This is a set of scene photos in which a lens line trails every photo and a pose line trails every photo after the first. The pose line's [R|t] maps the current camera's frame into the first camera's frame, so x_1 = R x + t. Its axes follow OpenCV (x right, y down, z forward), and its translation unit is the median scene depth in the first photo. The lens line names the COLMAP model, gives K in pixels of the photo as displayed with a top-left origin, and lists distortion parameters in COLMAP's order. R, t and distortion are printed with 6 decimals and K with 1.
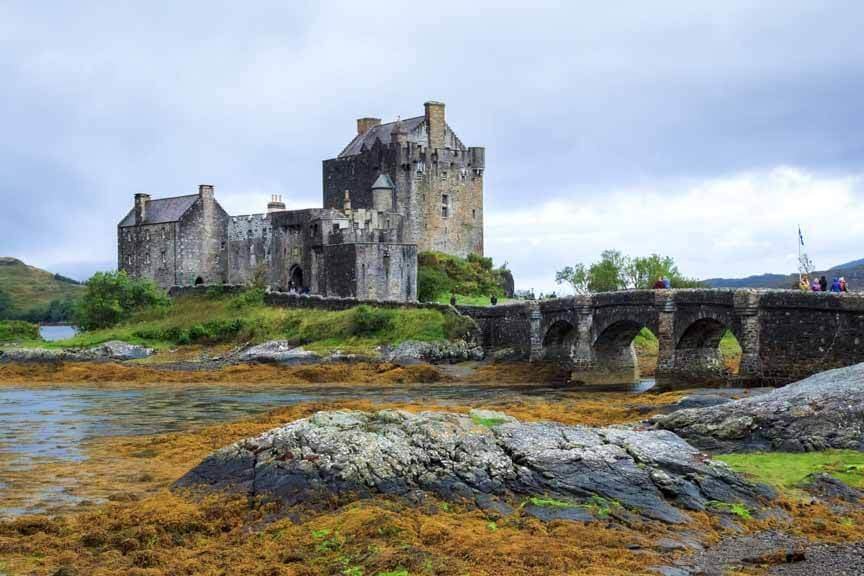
lens RADIAL K [[1240.7, 0, 432.0], [0, 1240.7, 288.0], [0, 0, 1]] dist [-0.041096, -0.005623]
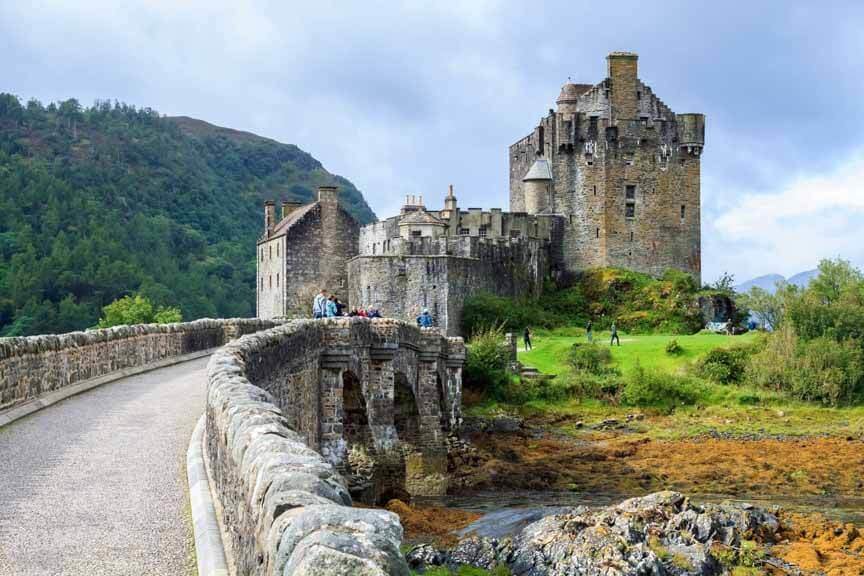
lens RADIAL K [[1450.1, 0, 432.0], [0, 1450.1, 288.0], [0, 0, 1]] dist [-0.012857, -0.004043]
pose [[0.877813, -0.011134, -0.478874, 0.305199], [0.000017, 0.999731, -0.023213, 0.000928], [0.479003, 0.020369, 0.877577, 0.242535]]
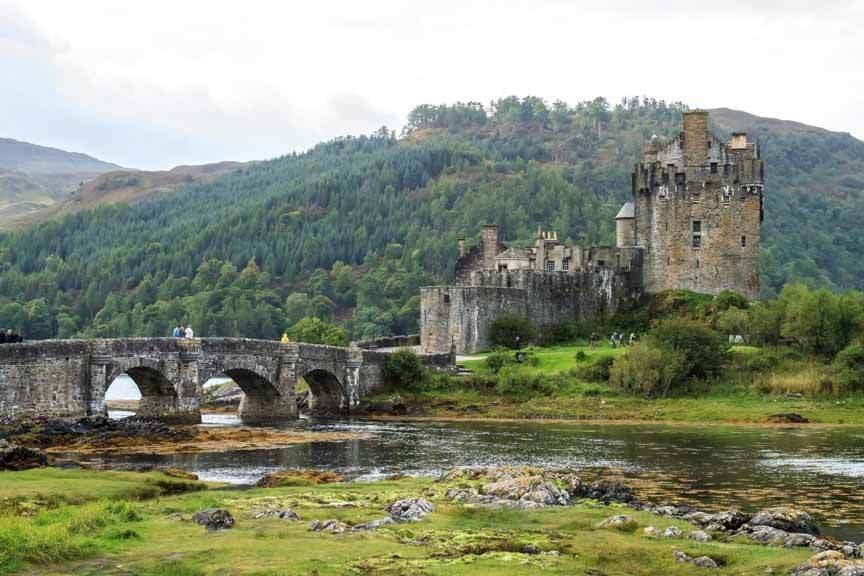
lens RADIAL K [[1607.8, 0, 432.0], [0, 1607.8, 288.0], [0, 0, 1]] dist [0.008939, -0.004526]
pose [[0.638783, -0.023258, -0.769035, 0.739017], [0.004885, 0.999645, -0.026175, -0.002800], [0.769371, 0.012963, 0.638670, 0.177559]]
